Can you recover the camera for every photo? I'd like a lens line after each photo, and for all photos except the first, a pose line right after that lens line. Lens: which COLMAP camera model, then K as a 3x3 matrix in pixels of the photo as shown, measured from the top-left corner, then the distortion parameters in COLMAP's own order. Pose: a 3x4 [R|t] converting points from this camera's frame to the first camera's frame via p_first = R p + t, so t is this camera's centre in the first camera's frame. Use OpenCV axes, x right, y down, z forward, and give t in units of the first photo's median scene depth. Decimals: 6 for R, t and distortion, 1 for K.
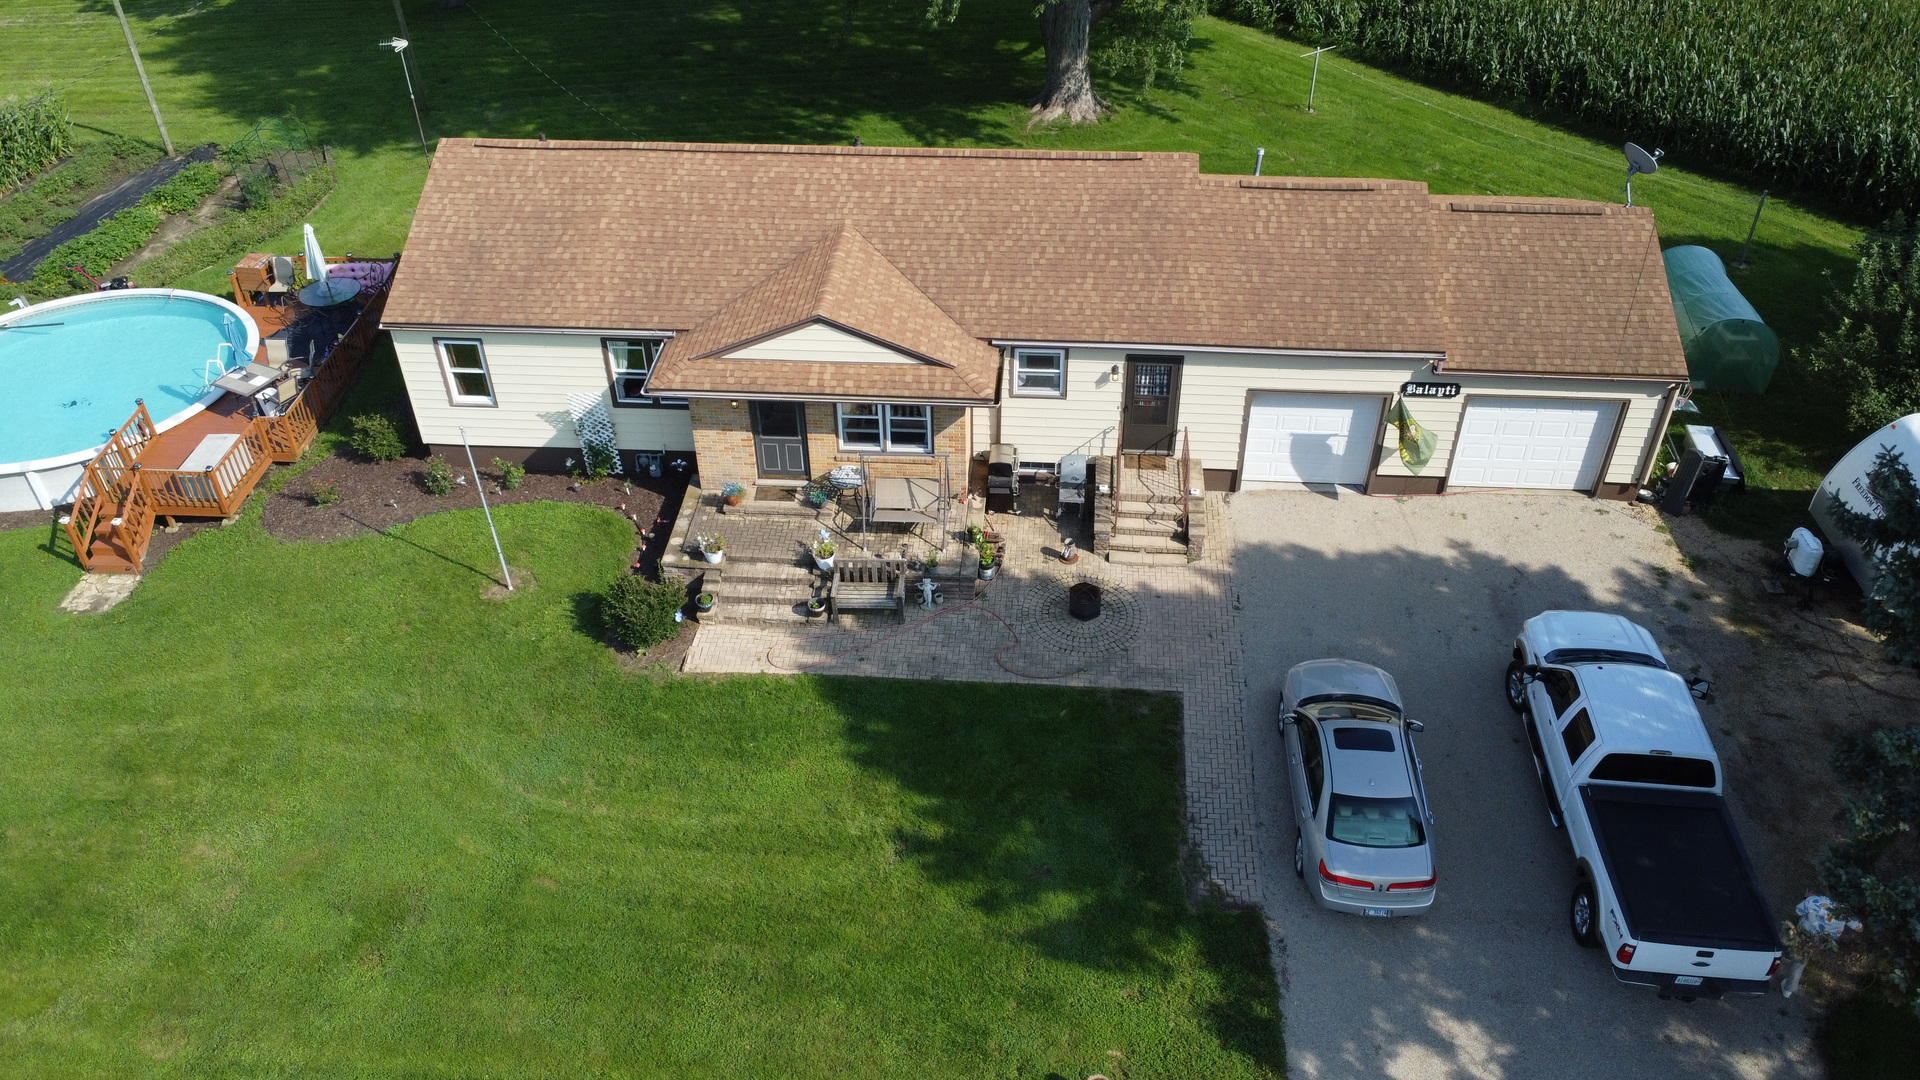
lens RADIAL K [[1456.7, 0, 969.3], [0, 1456.7, 542.3], [0, 0, 1]] dist [-0.011576, -0.004590]
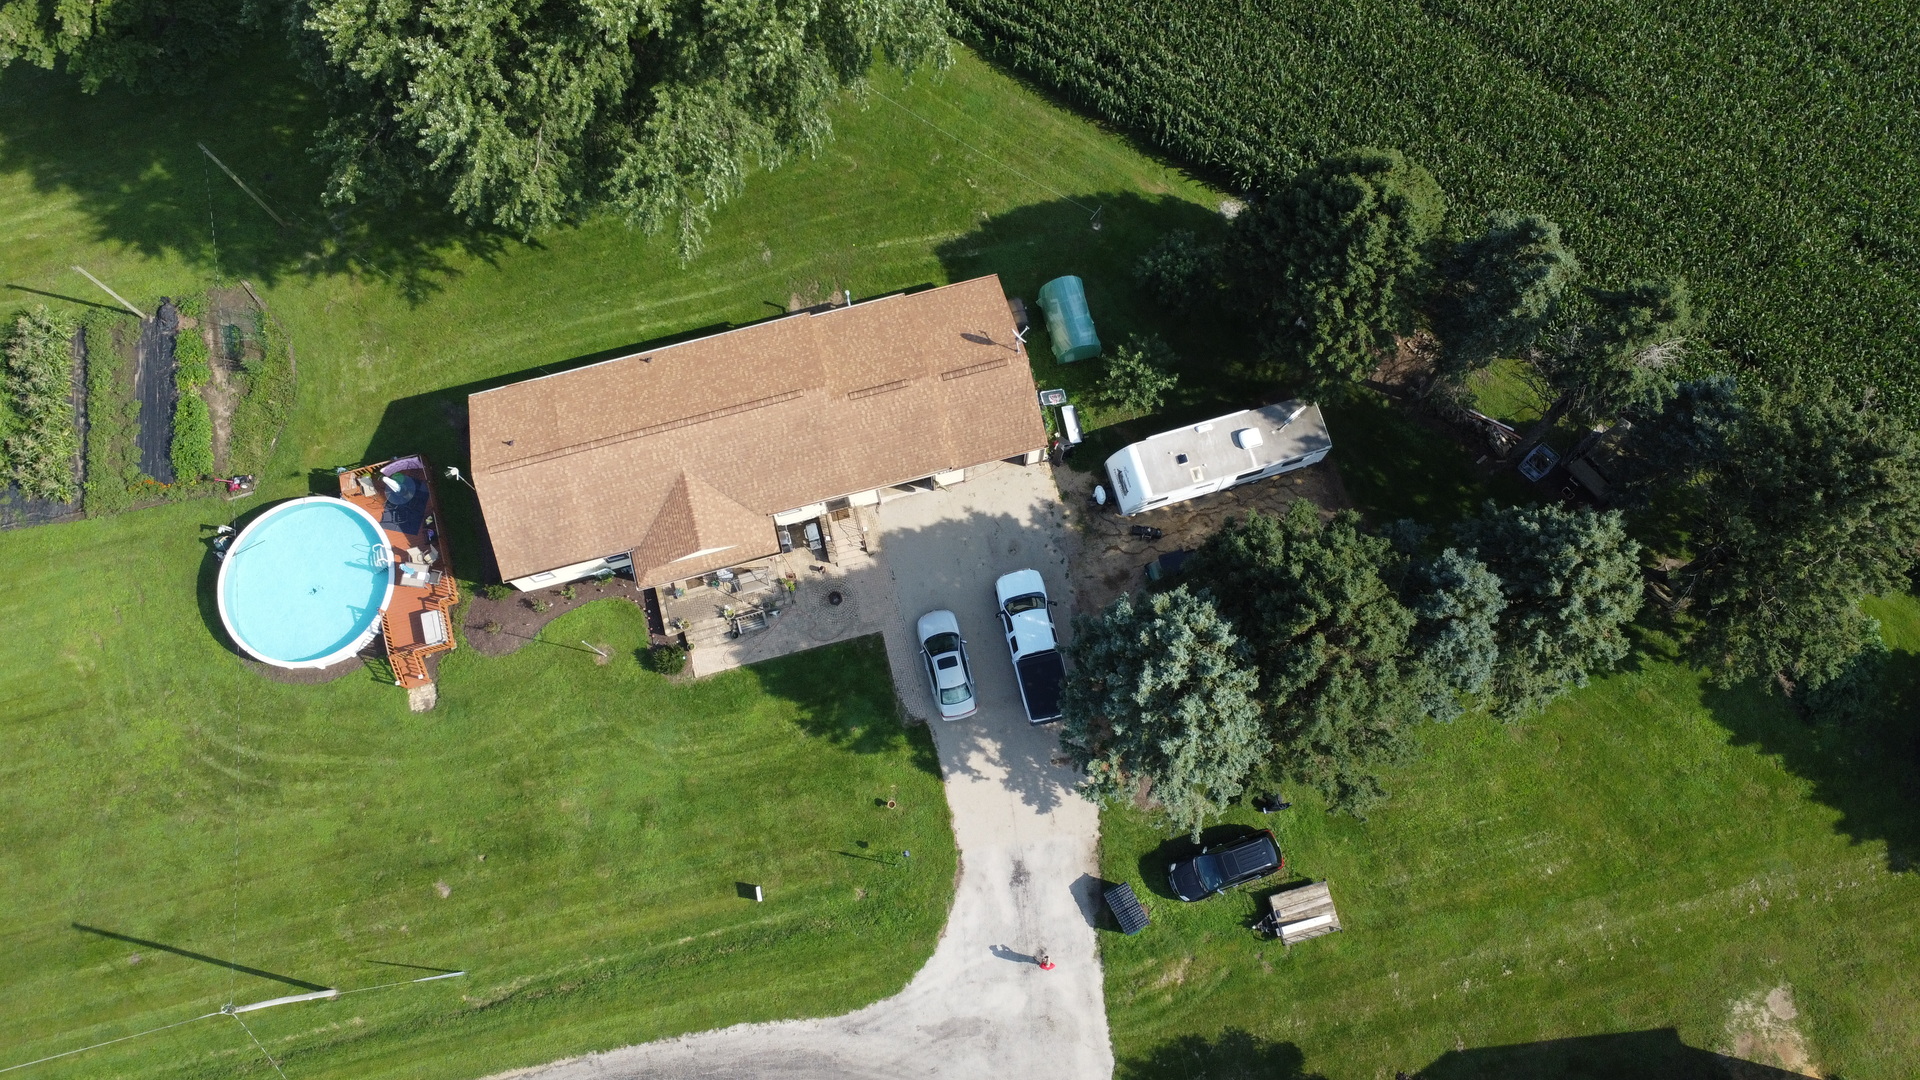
lens RADIAL K [[1456.7, 0, 953.5], [0, 1456.7, 540.7], [0, 0, 1]] dist [-0.011576, -0.004590]
pose [[0.946864, -0.308292, 0.091678, 0.075277], [0.187664, 0.761037, 0.620972, -1.605619], [-0.261211, -0.570771, 0.778453, -0.989324]]
